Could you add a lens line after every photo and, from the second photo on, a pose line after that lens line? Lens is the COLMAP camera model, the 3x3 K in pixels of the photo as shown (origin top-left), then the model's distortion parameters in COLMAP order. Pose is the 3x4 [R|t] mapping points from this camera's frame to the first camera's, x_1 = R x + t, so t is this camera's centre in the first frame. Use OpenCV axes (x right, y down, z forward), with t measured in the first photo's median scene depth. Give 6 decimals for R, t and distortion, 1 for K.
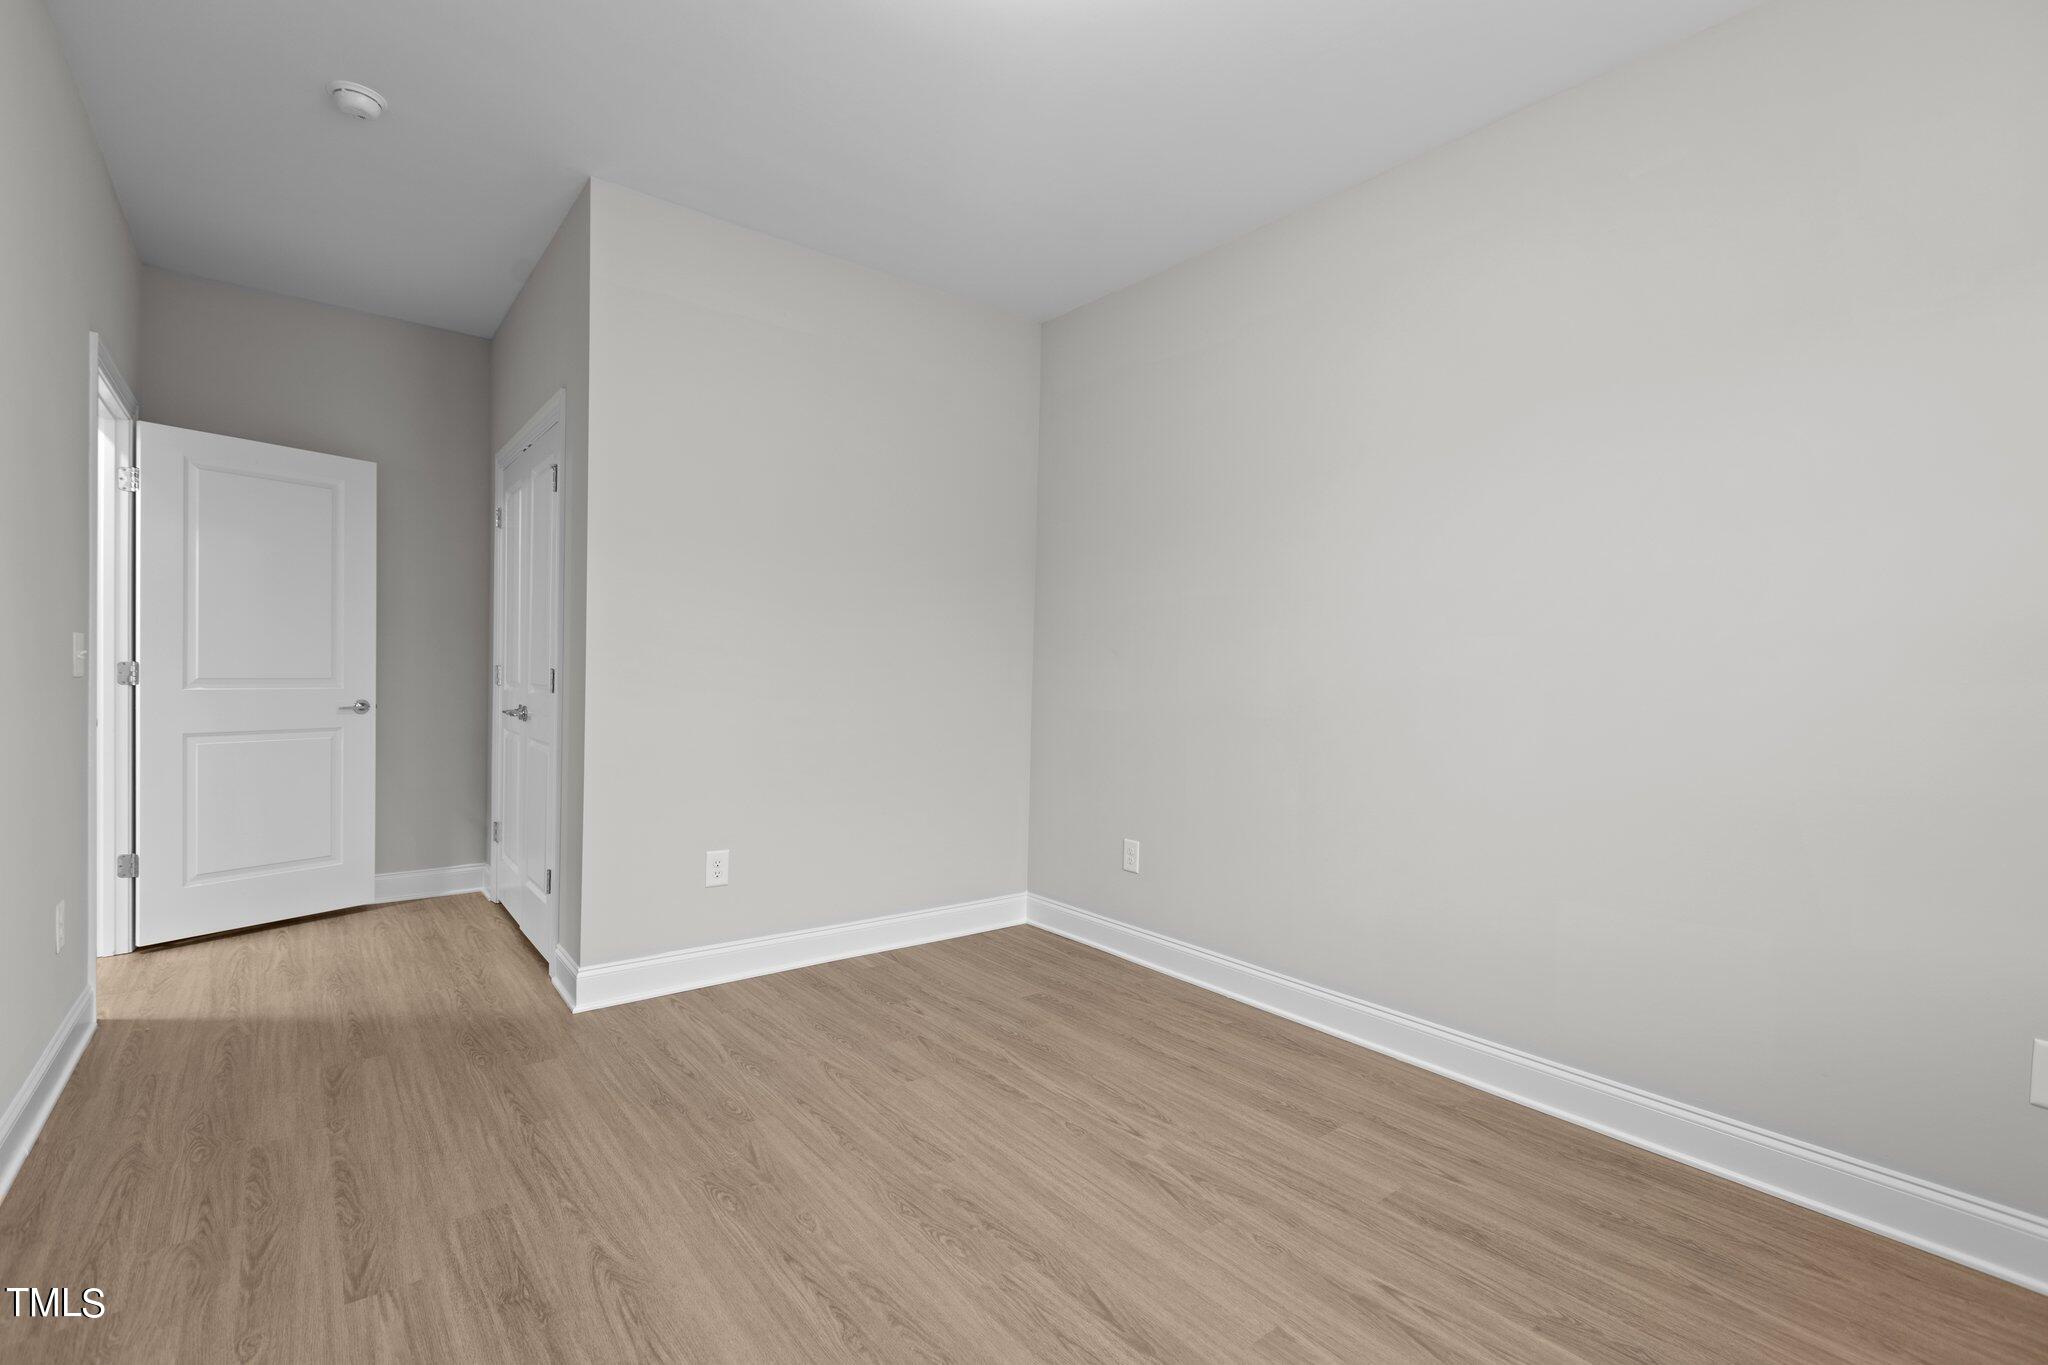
lens RADIAL K [[918.6, 0, 1028.0], [0, 918.6, 675.9], [0, 0, 1]] dist [0.002623, 0.000207]
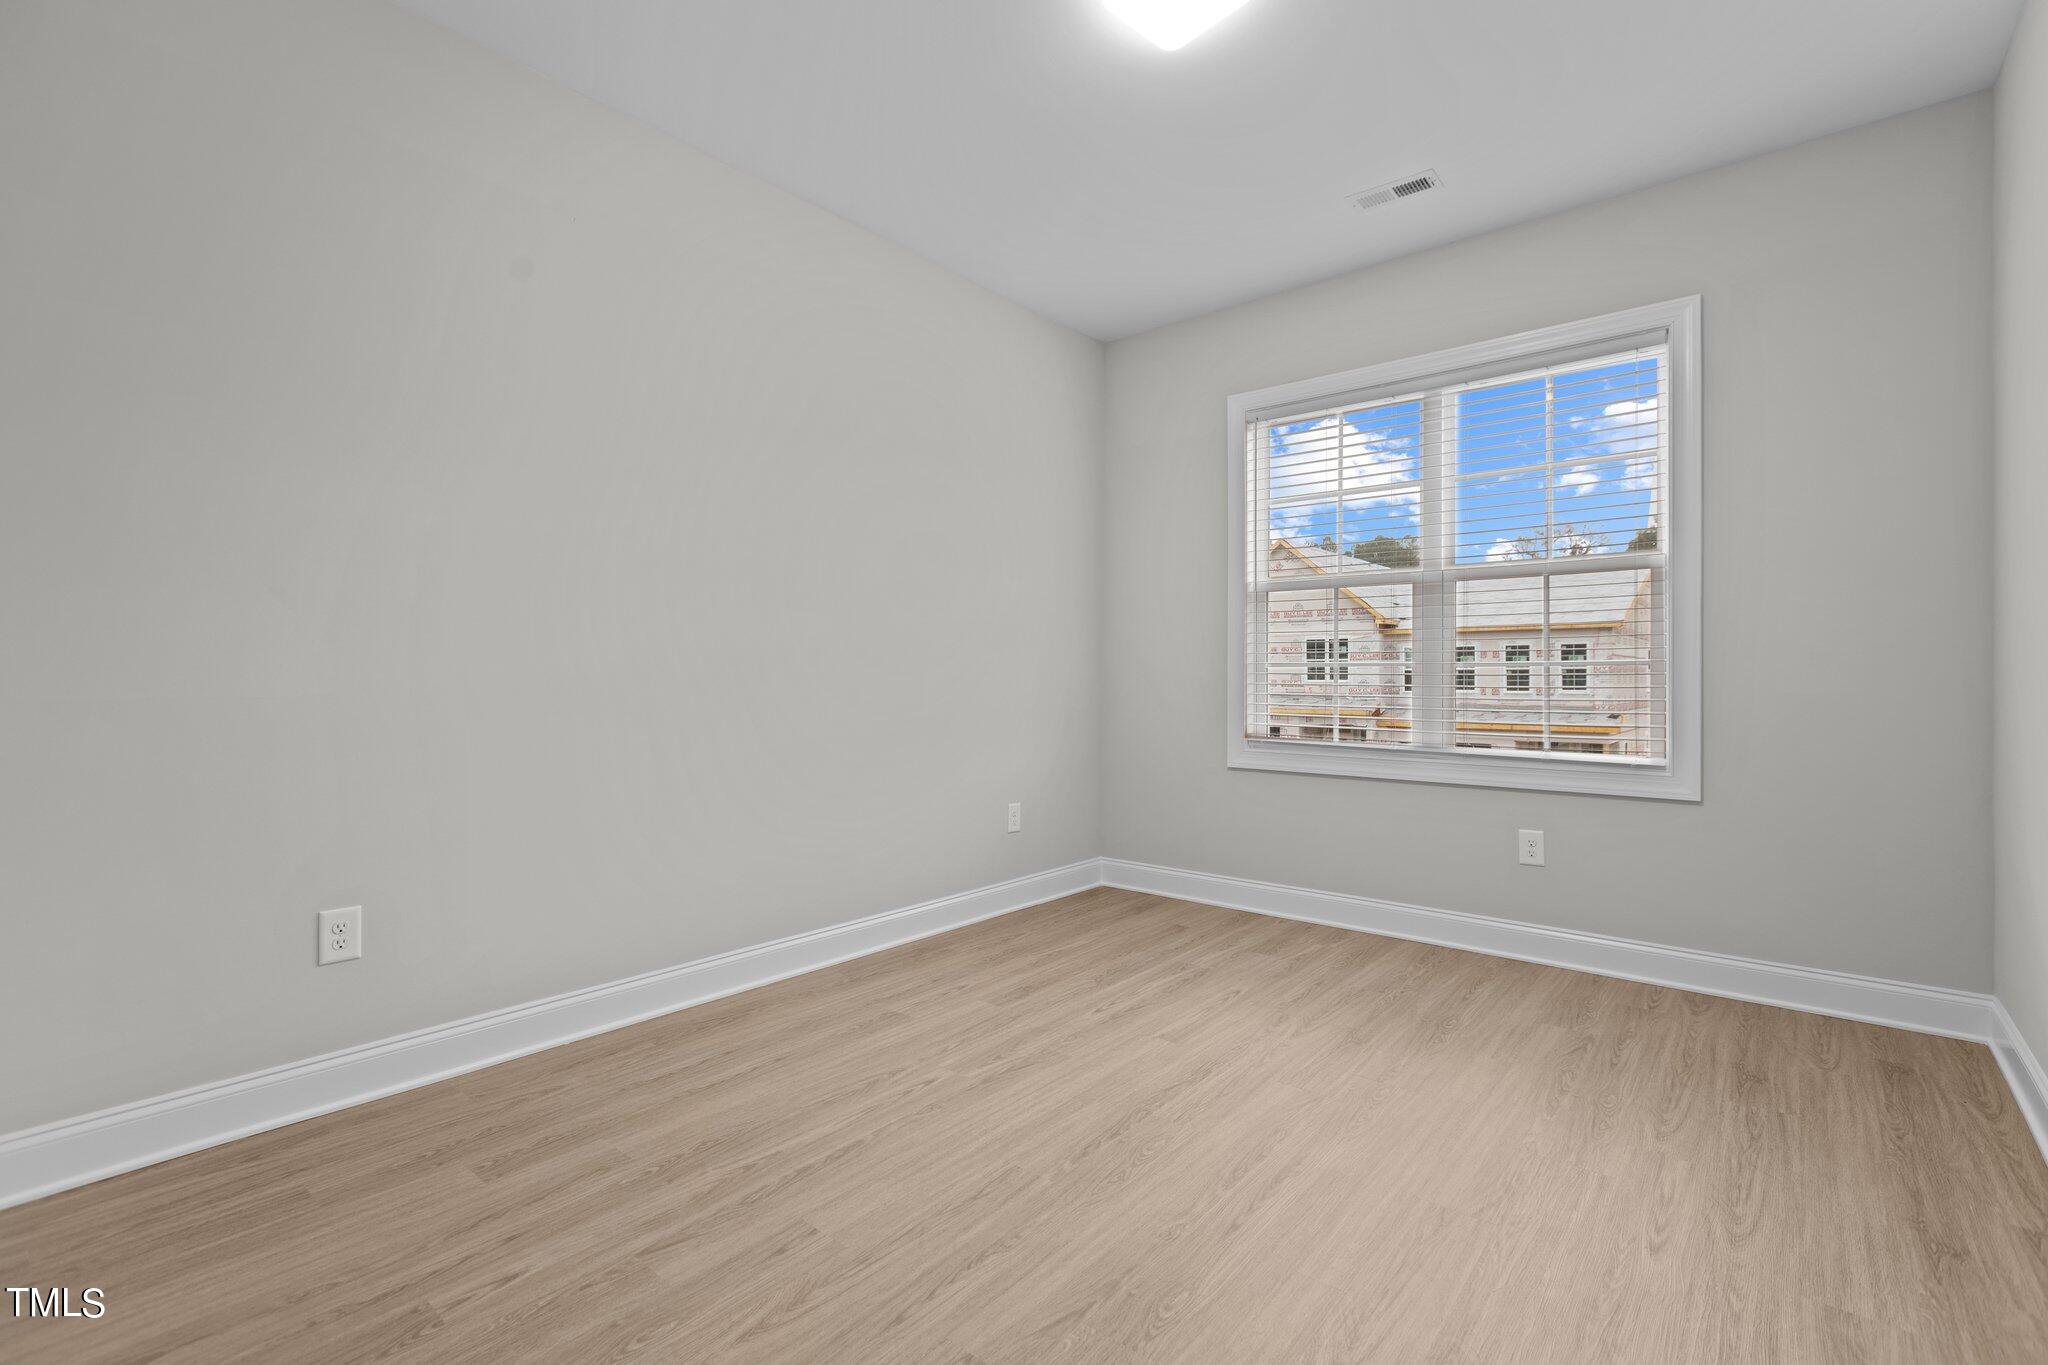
lens RADIAL K [[918.6, 0, 1024.0], [0, 918.6, 675.5], [0, 0, 1]] dist [0.002623, 0.000207]
pose [[-0.191896, -0.018284, 0.981245, -0.899199], [-0.001763, 0.999831, 0.018286, 0.022567], [-0.981414, 0.001779, -0.191896, 1.083874]]
